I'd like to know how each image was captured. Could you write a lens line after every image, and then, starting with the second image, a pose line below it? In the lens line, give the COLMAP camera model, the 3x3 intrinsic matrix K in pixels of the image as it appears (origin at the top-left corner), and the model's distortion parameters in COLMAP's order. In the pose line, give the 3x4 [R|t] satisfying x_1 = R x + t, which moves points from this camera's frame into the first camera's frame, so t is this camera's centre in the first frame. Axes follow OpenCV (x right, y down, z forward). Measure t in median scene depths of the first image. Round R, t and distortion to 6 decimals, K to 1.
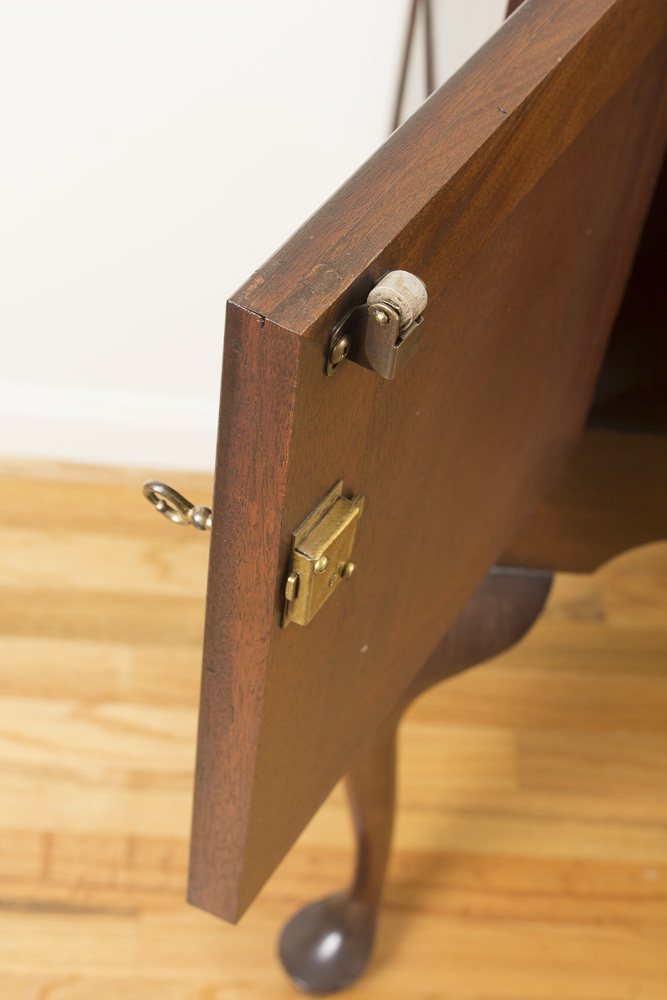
lens RADIAL K [[1772.6, 0, 333.0], [0, 1772.6, 499.7], [0, 0, 1]] dist [-0.046789, 0.000000]
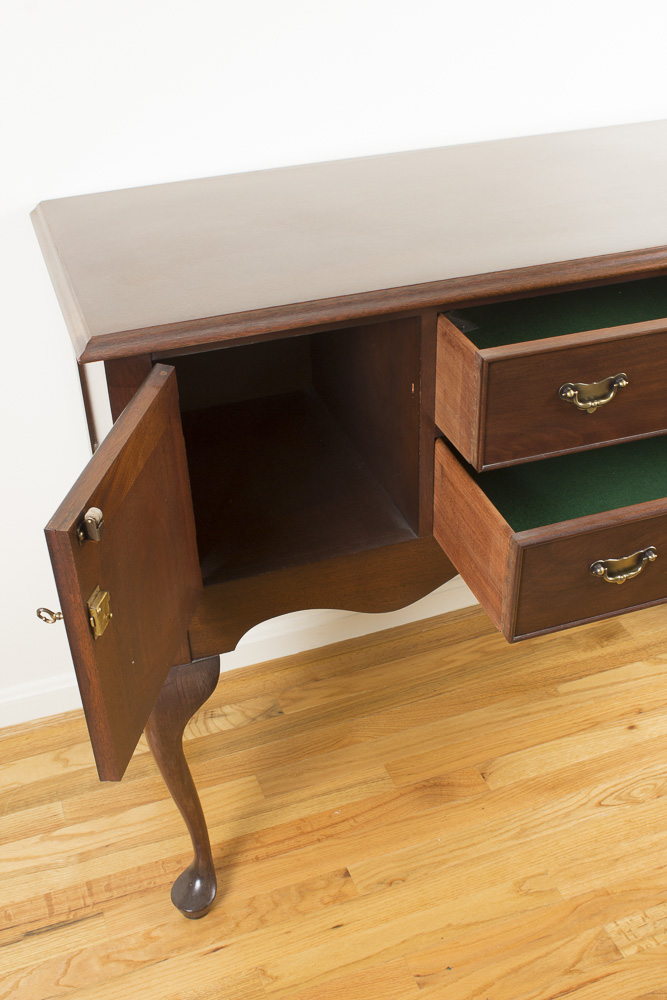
lens RADIAL K [[1141.4, 0, 328.5], [0, 1141.4, 491.6], [0, 0, 1]] dist [-0.071605, 0.000000]
pose [[0.930493, -0.299813, 0.210466, 0.009138], [0.343260, 0.914249, -0.215224, 0.370401], [-0.127891, 0.272509, 0.953616, -0.901052]]
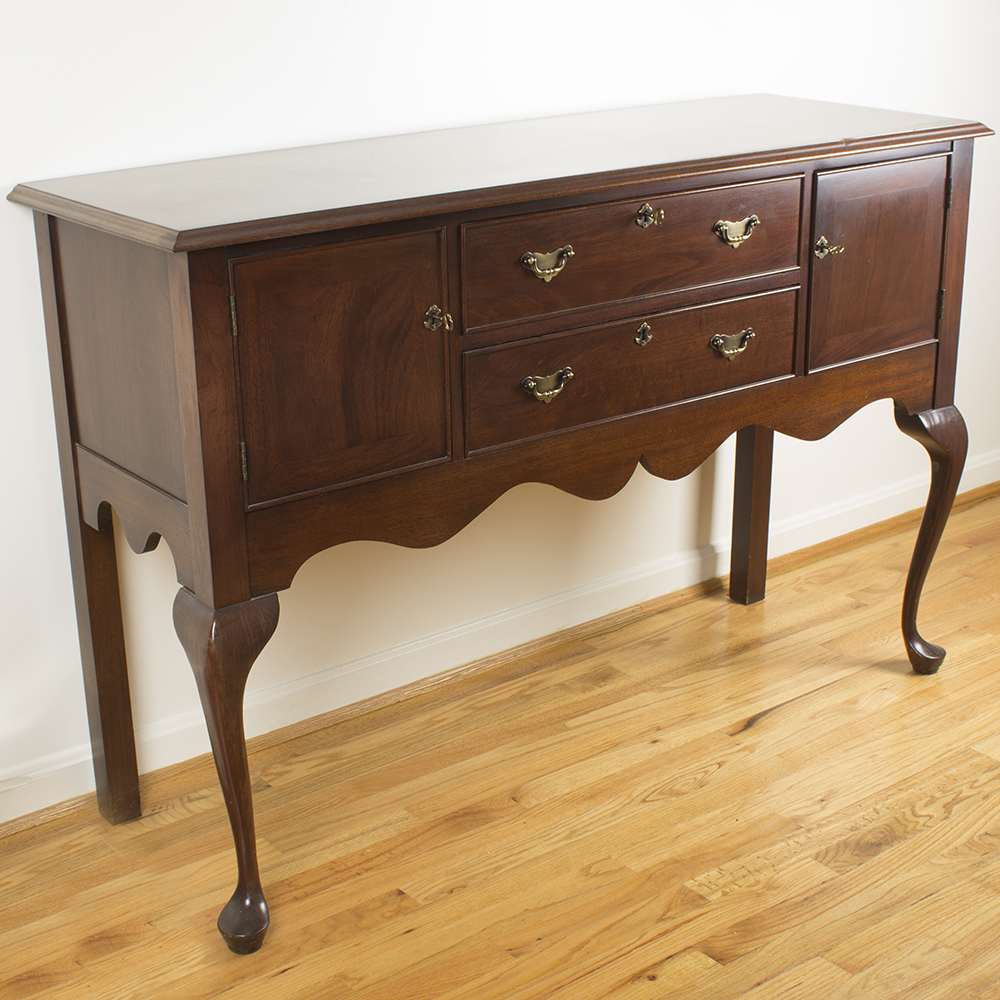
lens RADIAL K [[1767.5, 0, 497.8], [0, 1767.5, 507.5], [0, 0, 1]] dist [-0.106432, 0.000000]
pose [[0.779977, -0.321227, 0.537075, -1.414764], [0.527905, 0.798620, -0.289002, 1.285191], [-0.336083, 0.508939, 0.792483, -1.626253]]
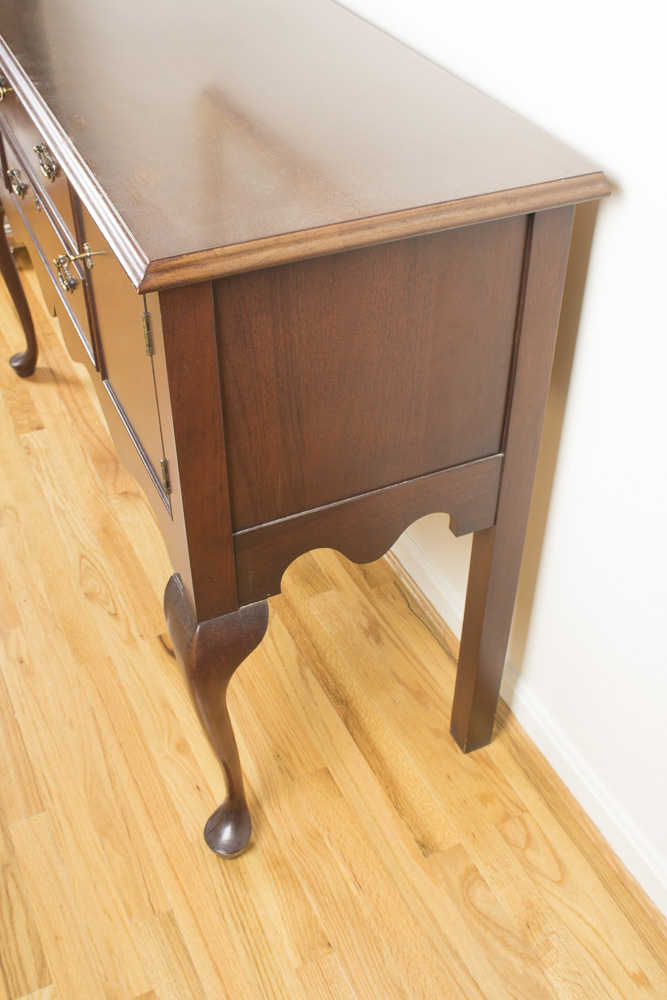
lens RADIAL K [[1084.3, 0, 329.3], [0, 1084.3, 497.8], [0, 0, 1]] dist [-0.077011, 0.000000]
pose [[0.421868, 0.494663, -0.759826, 4.119850], [-0.651275, 0.748374, 0.125608, -0.367859], [0.630768, 0.441866, 0.637877, 0.491856]]
